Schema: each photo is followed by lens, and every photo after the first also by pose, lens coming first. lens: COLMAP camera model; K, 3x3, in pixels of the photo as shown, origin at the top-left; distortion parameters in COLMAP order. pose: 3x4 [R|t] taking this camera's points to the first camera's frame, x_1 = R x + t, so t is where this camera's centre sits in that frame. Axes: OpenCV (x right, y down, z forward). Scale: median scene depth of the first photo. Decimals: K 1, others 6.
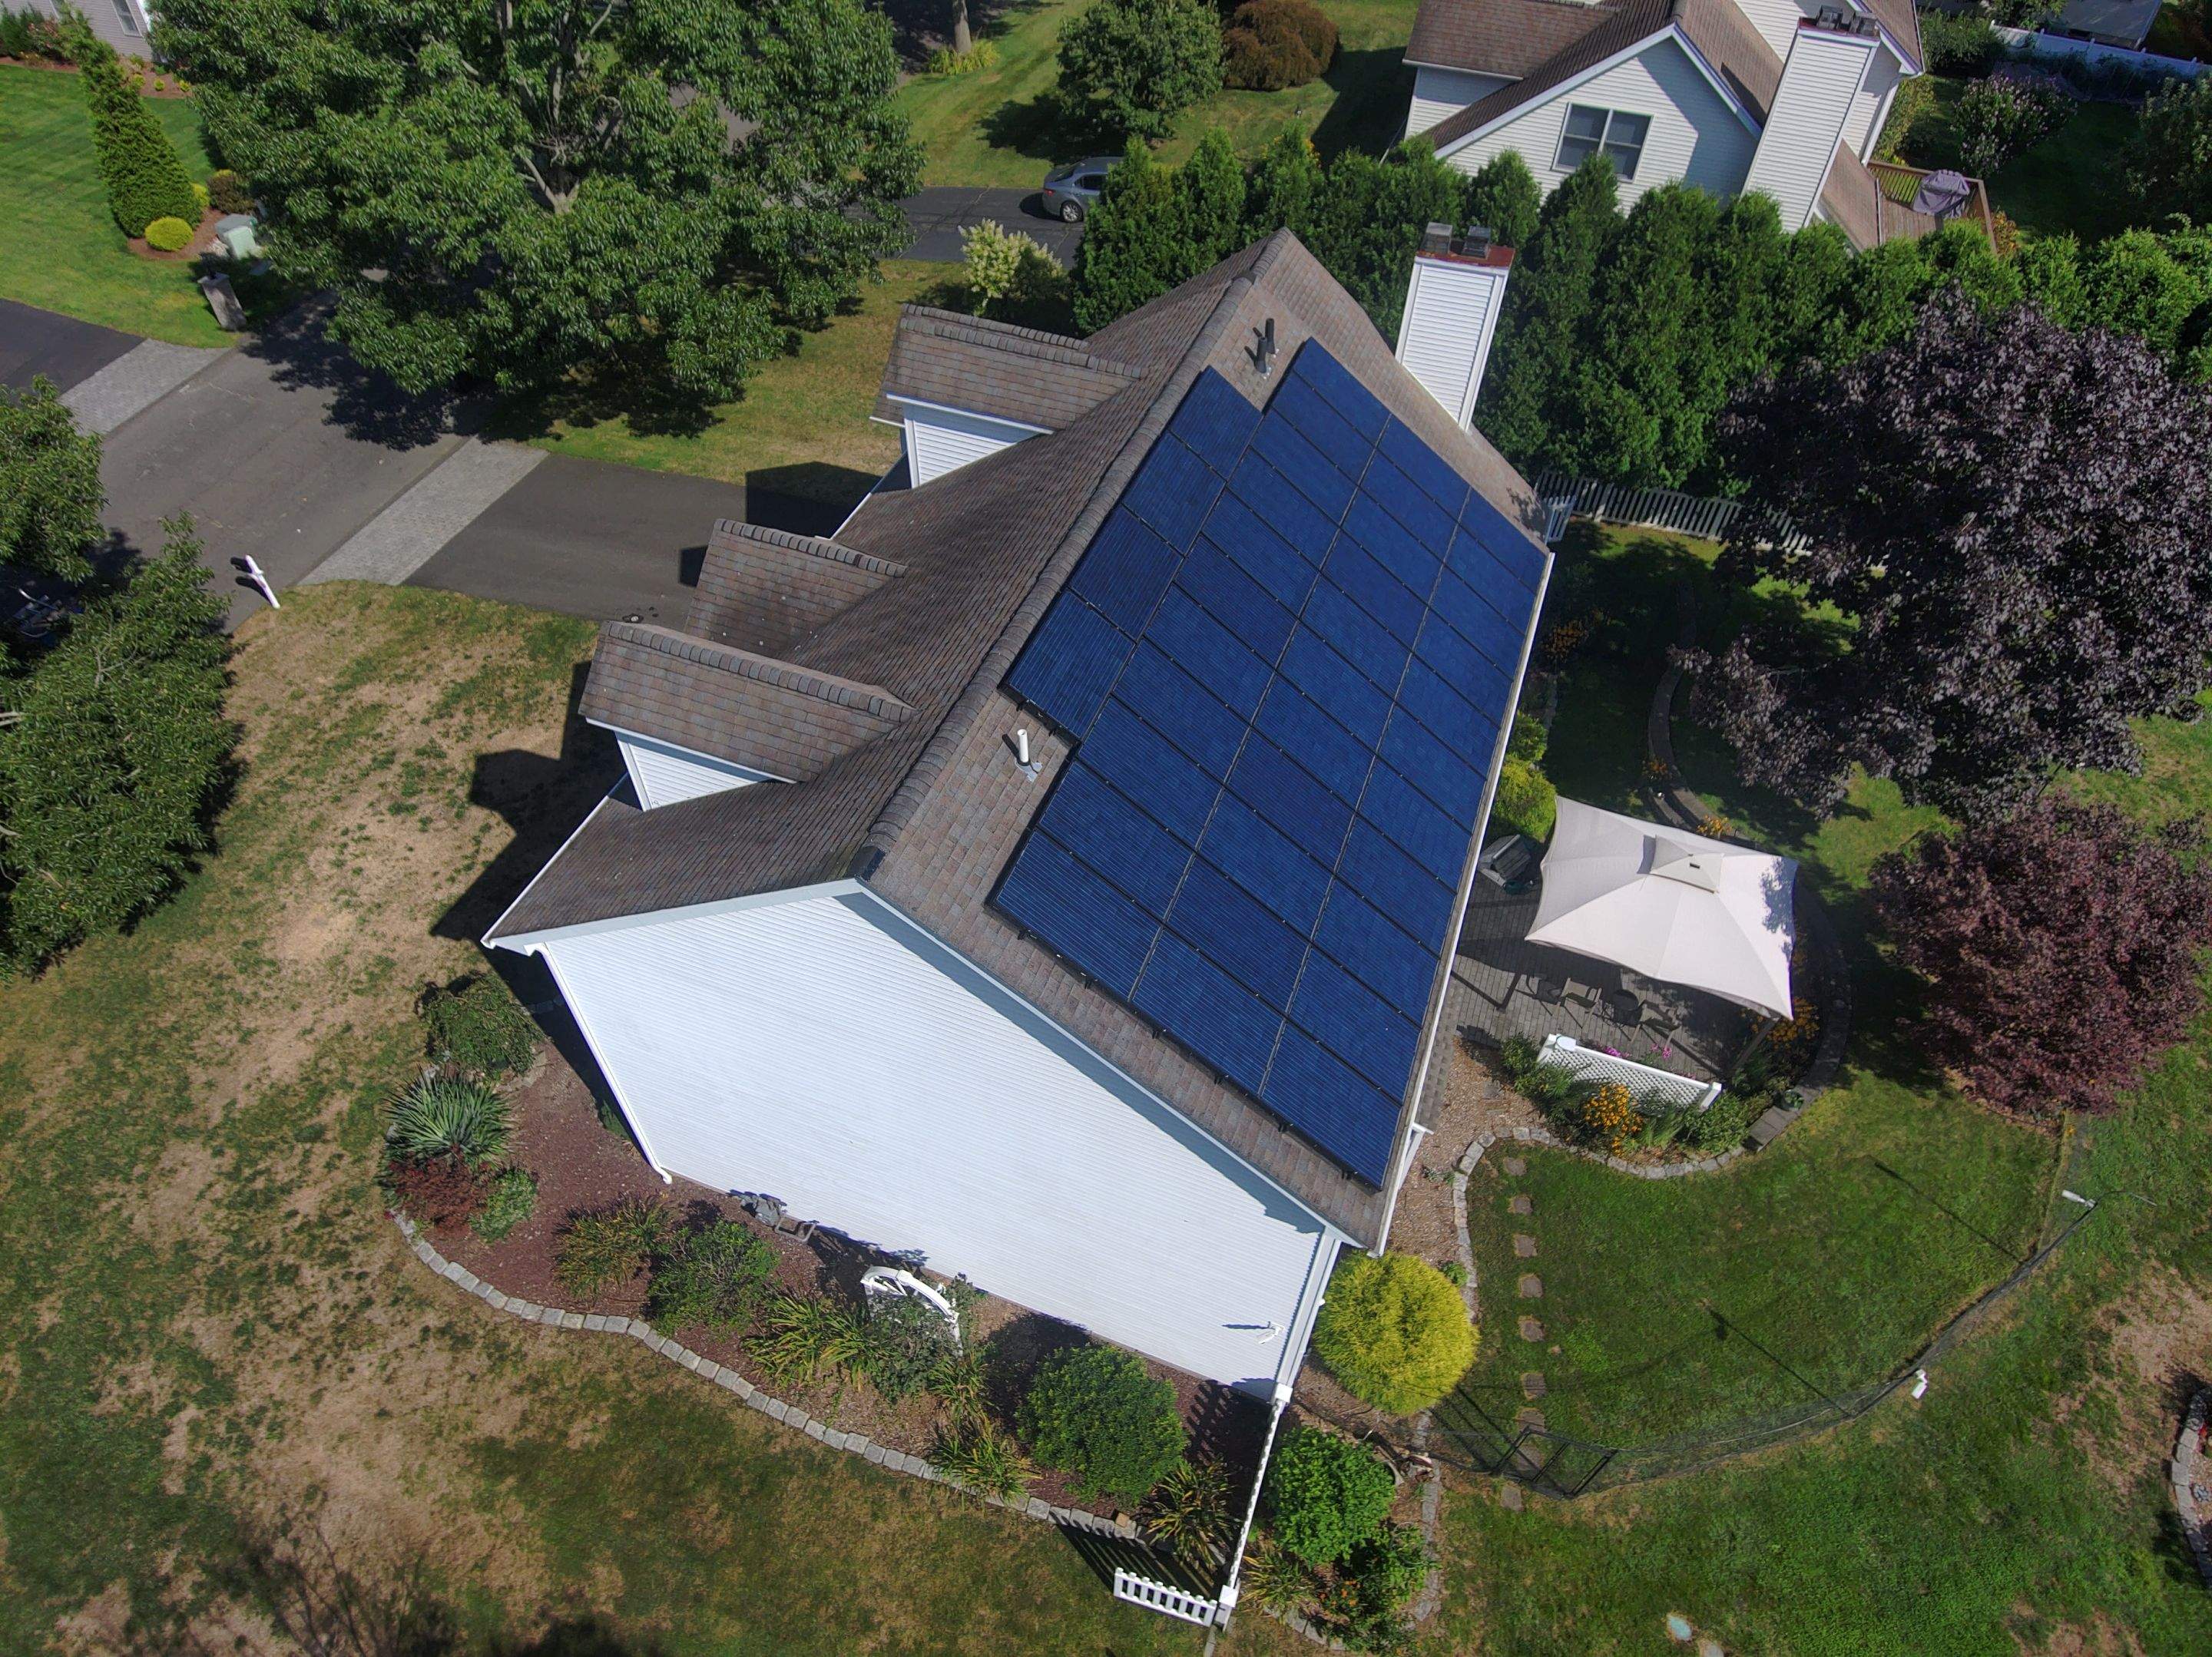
lens RADIAL K [[1280.9, 0, 1094.1], [0, 1280.9, 829.7], [0, 0, 1]] dist [0.072968, -0.101613]
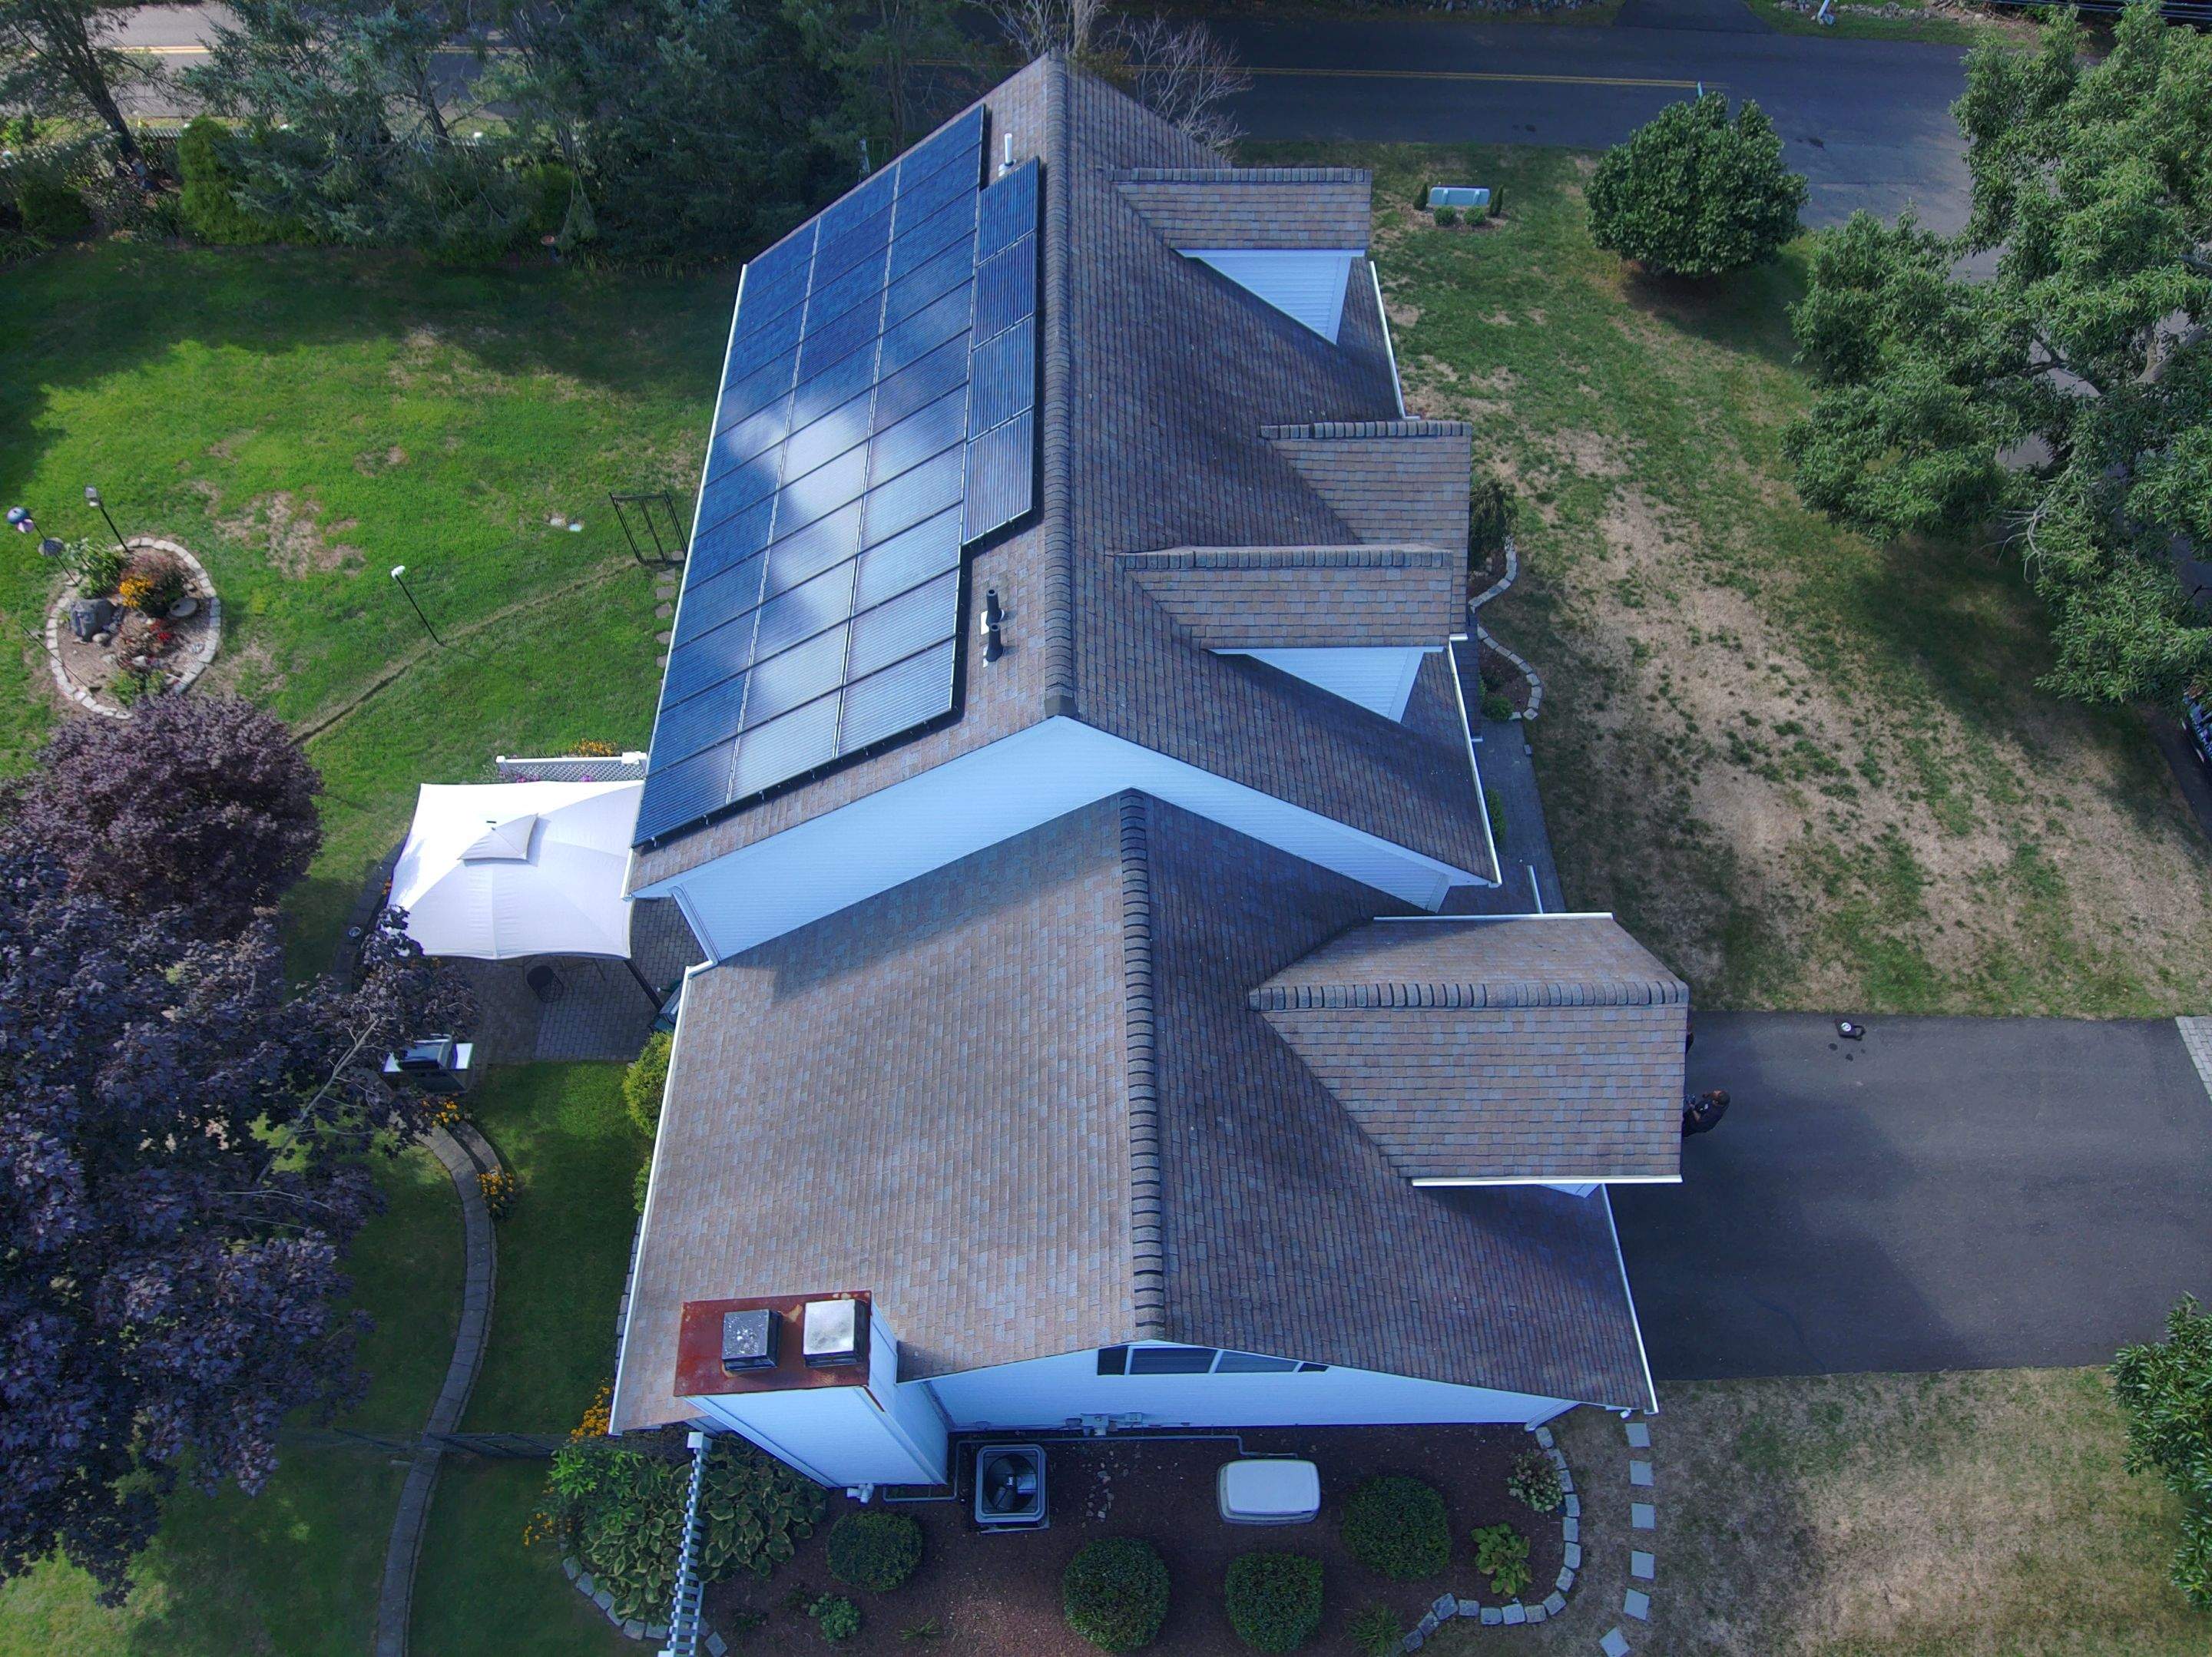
lens RADIAL K [[1280.9, 0, 1094.1], [0, 1280.9, 829.7], [0, 0, 1]] dist [0.072968, -0.101613]
pose [[-0.930719, 0.303885, -0.203510, 0.173560], [-0.281306, -0.239202, 0.929327, -0.739250], [0.233729, 0.922191, 0.308115, 0.582962]]
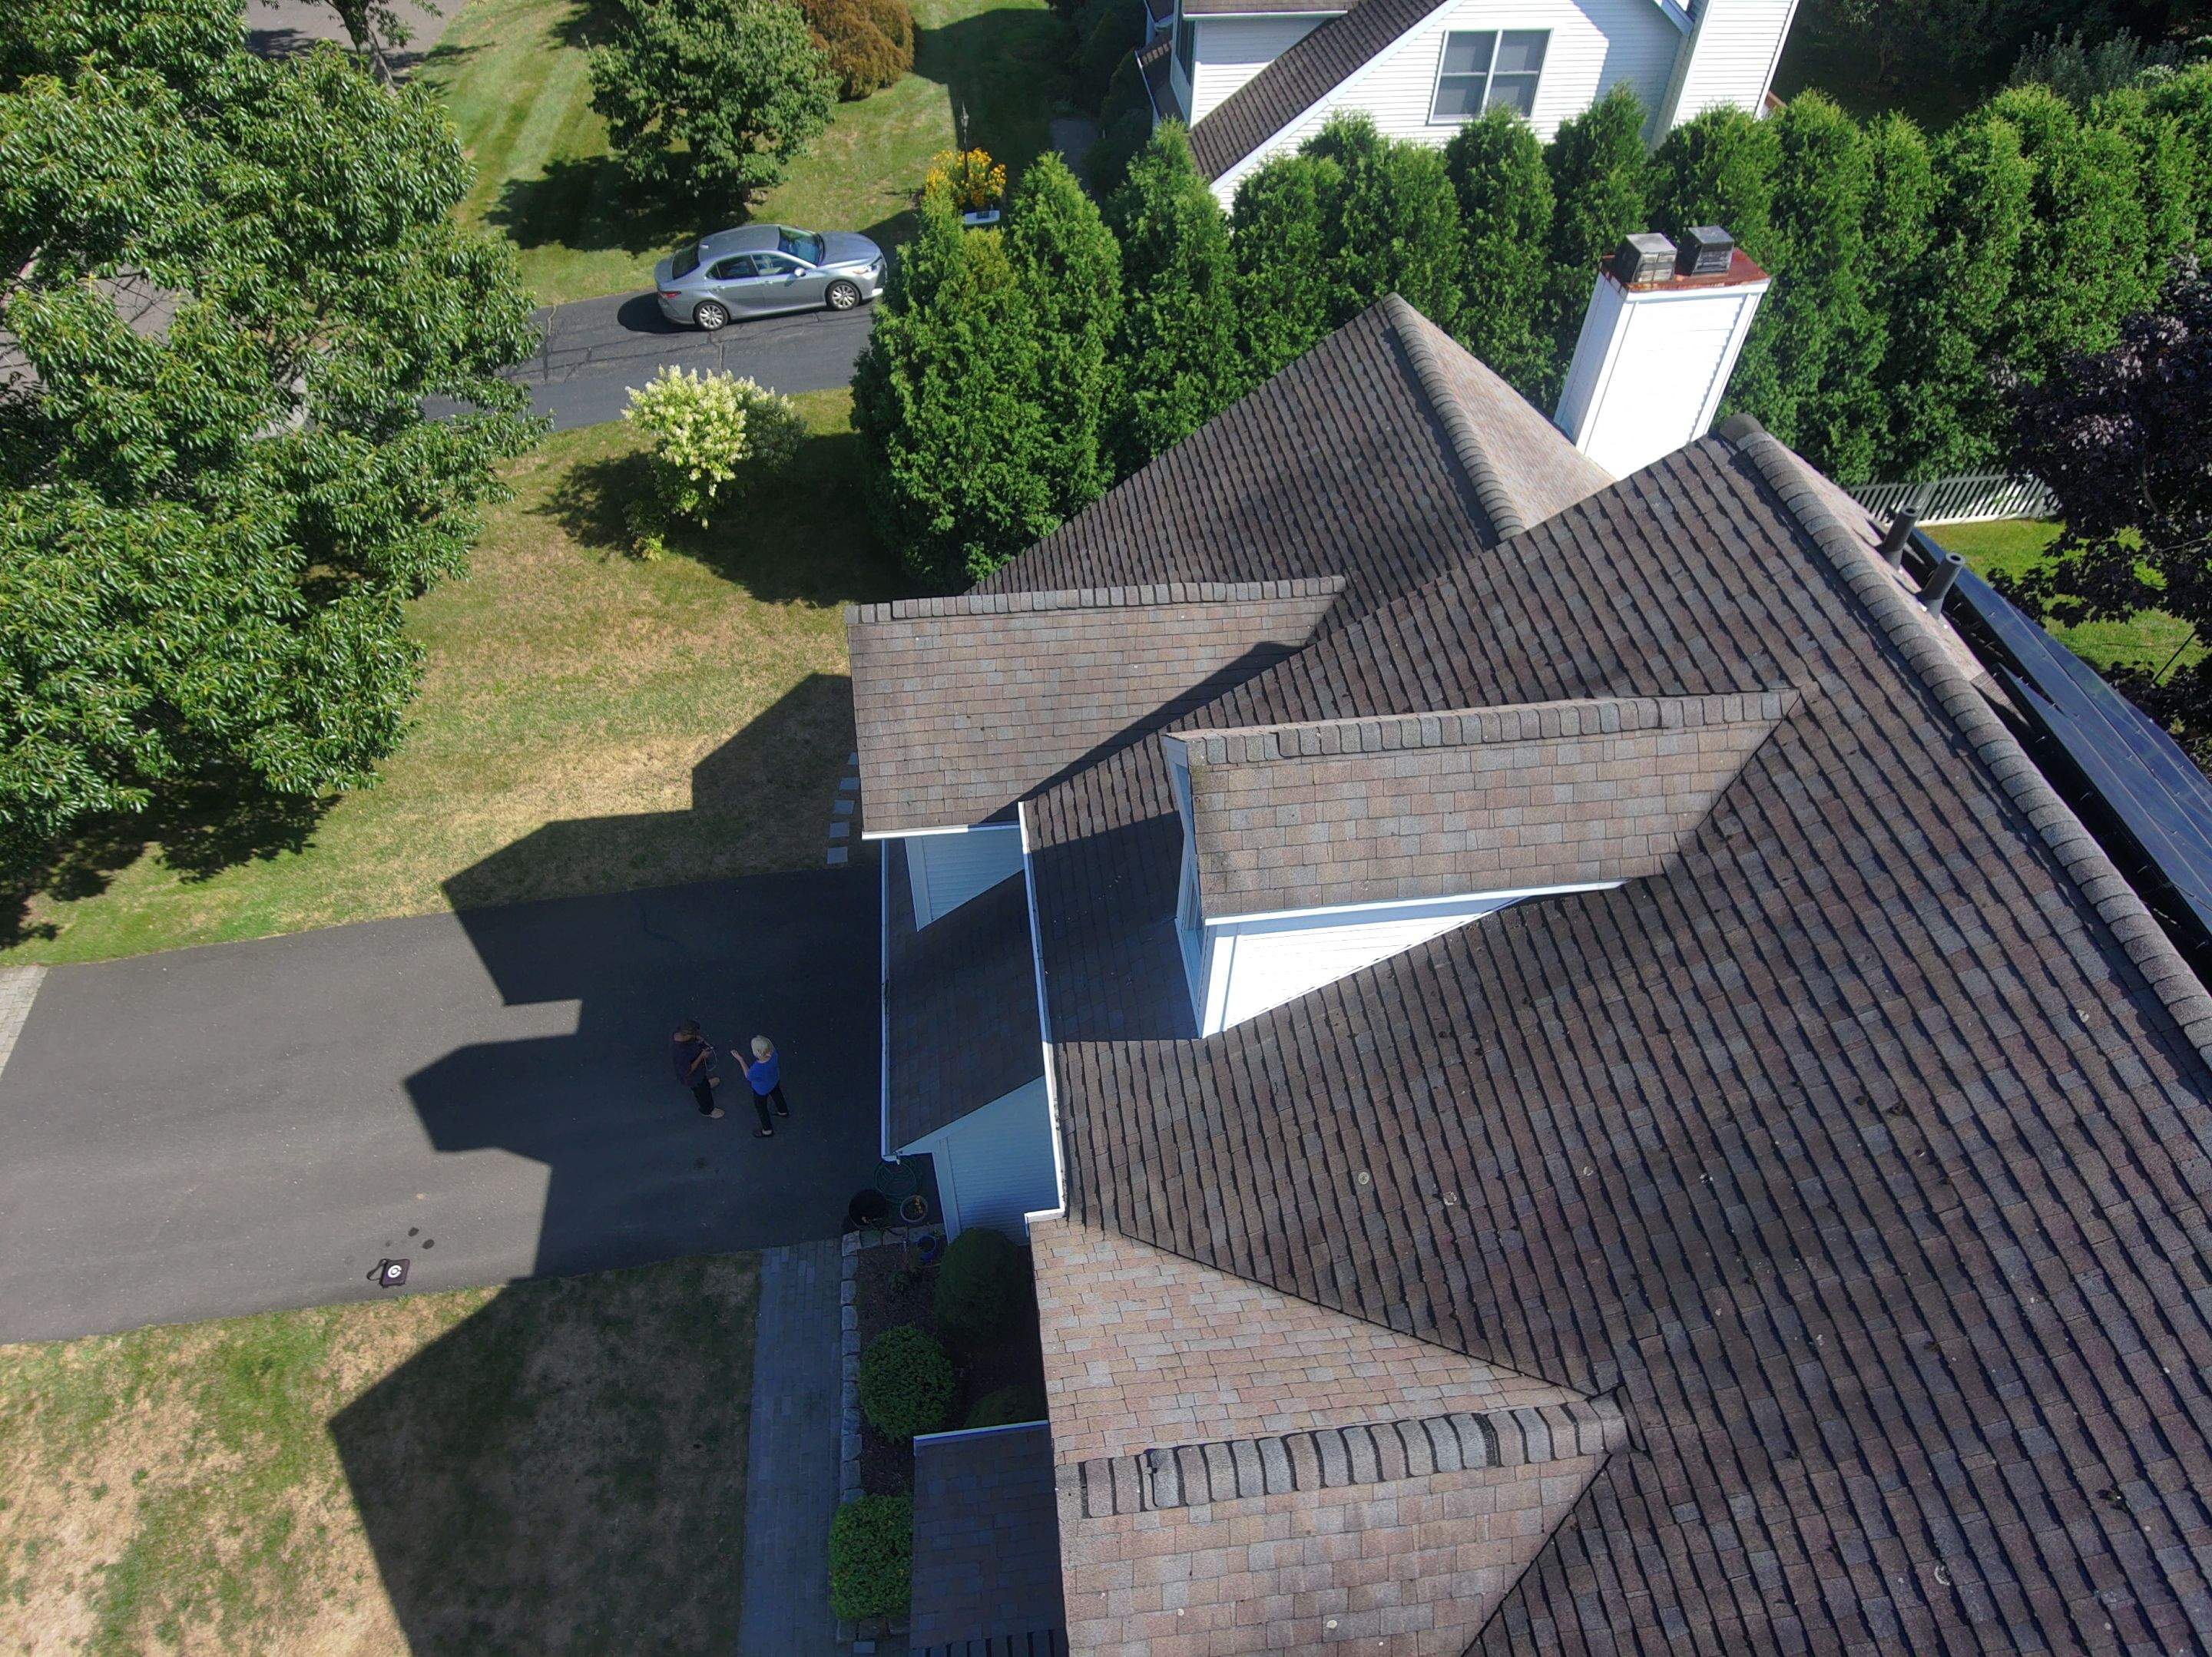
lens RADIAL K [[1295.0, 0, 1094.1], [0, 1295.0, 834.7], [0, 0, 1]] dist [0.048695, -0.069927]
pose [[0.886595, -0.350842, 0.301430, -0.210413], [0.349330, 0.935024, 0.060816, -0.272159], [-0.303181, 0.051379, 0.951547, 0.414586]]
